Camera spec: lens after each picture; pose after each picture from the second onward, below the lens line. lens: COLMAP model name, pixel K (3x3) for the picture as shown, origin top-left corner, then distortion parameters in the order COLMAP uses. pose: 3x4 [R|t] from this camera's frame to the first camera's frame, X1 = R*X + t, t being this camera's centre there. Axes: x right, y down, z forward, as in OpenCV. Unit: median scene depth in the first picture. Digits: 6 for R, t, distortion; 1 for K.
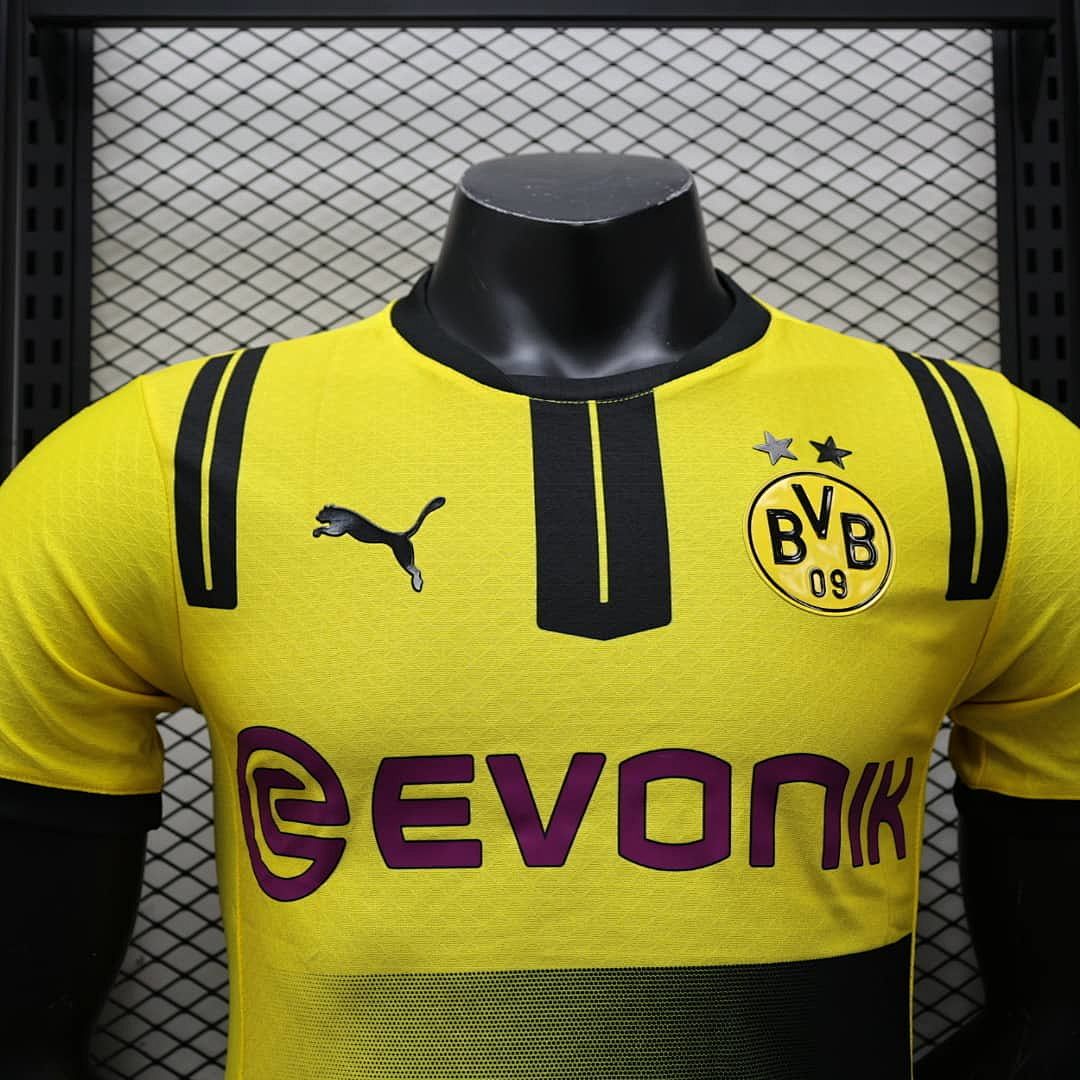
lens RADIAL K [[1829.2, 0, 539.8], [0, 1829.2, 579.9], [0, 0, 1]] dist [-0.015115, 0.147680]
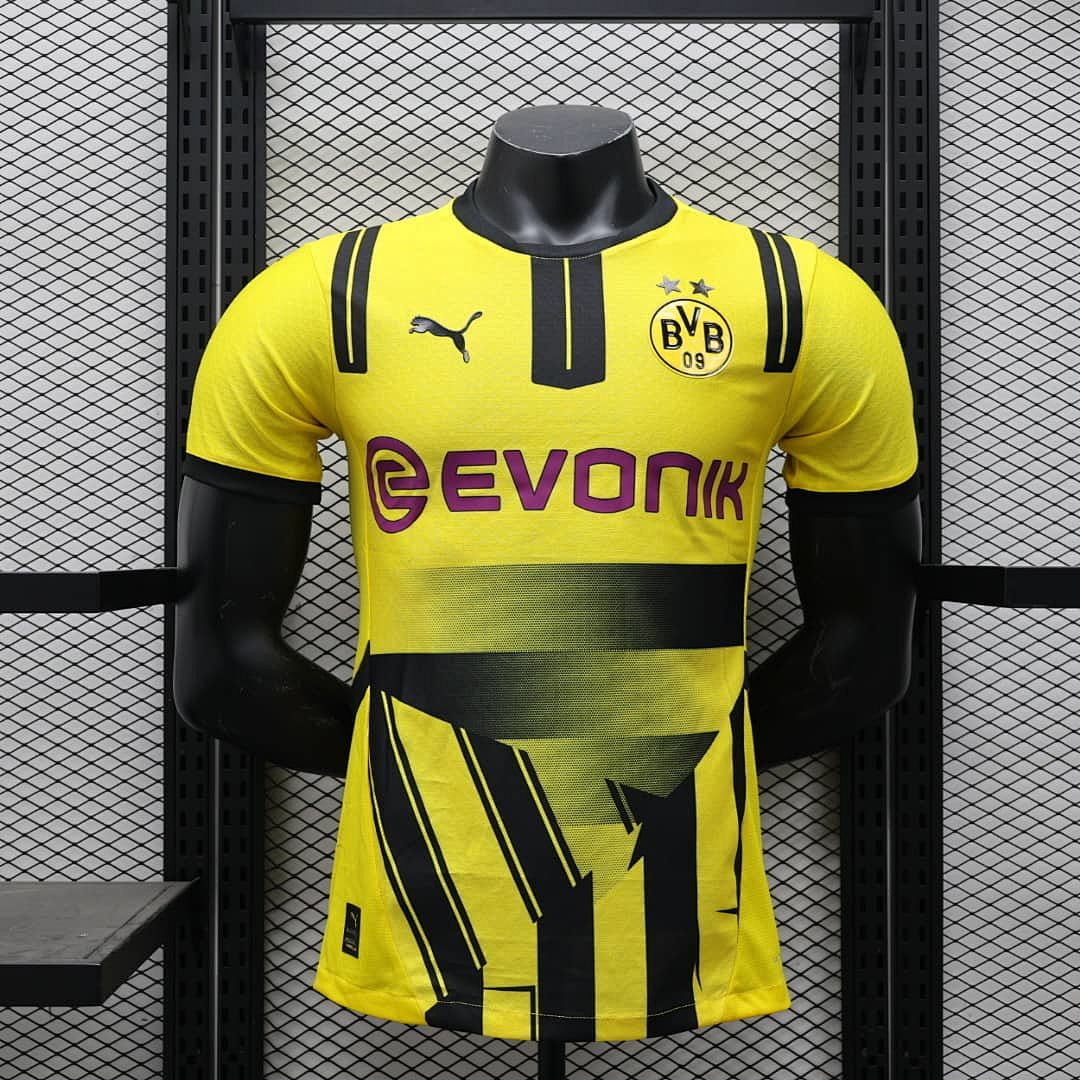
lens RADIAL K [[1829.2, 0, 539.8], [0, 1829.2, 579.9], [0, 0, 1]] dist [-0.015115, 0.147680]
pose [[0.999402, 0.009343, -0.033283, 0.064893], [-0.006993, 0.997519, 0.070049, 0.088661], [0.033854, -0.069775, 0.996988, -0.784001]]
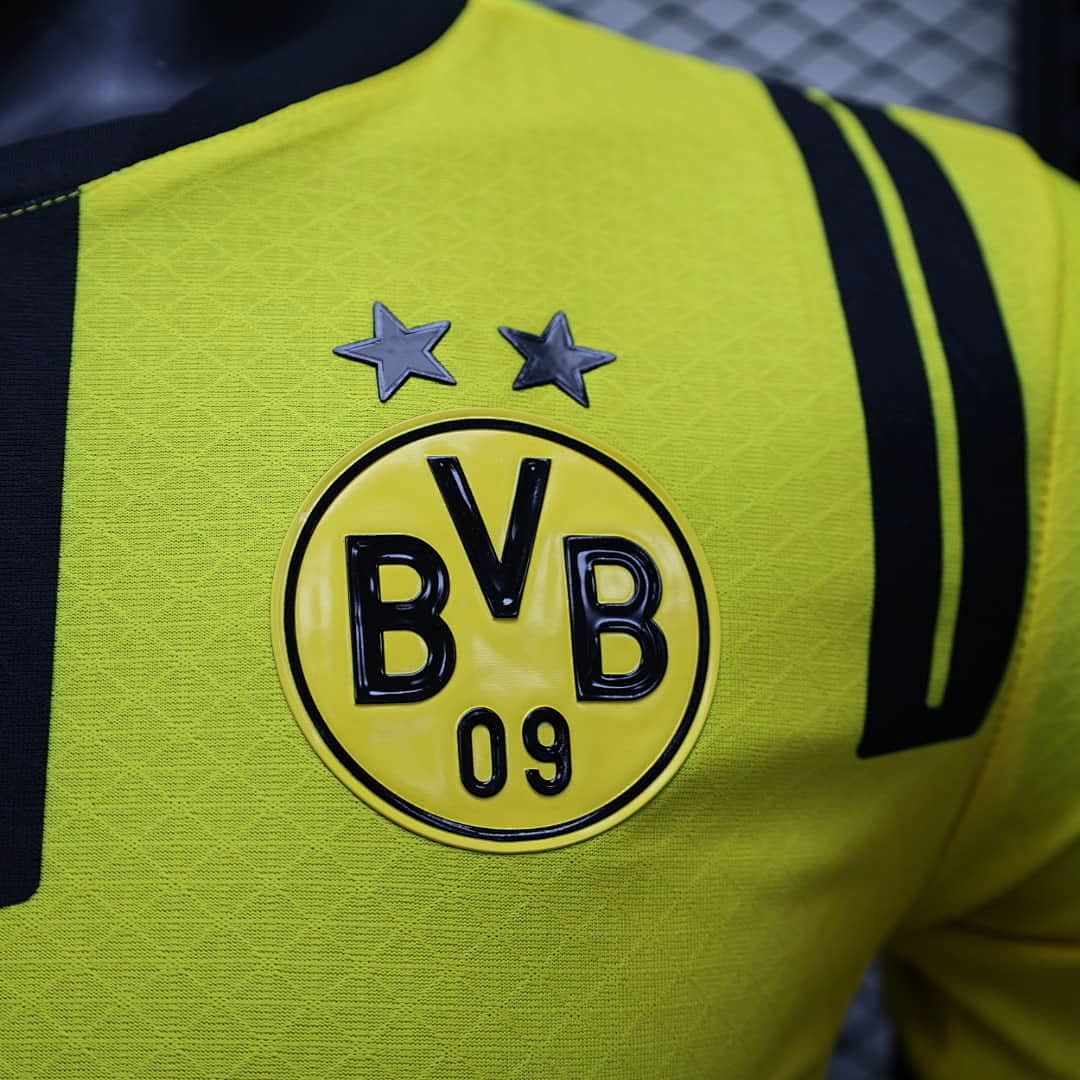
lens RADIAL K [[1829.2, 0, 539.8], [0, 1829.2, 579.9], [0, 0, 1]] dist [-0.015115, 0.147680]
pose [[0.999949, -0.009498, 0.003297, 0.154286], [0.009015, 0.992199, 0.124336, -0.071208], [-0.004452, -0.124300, 0.992235, 0.626620]]
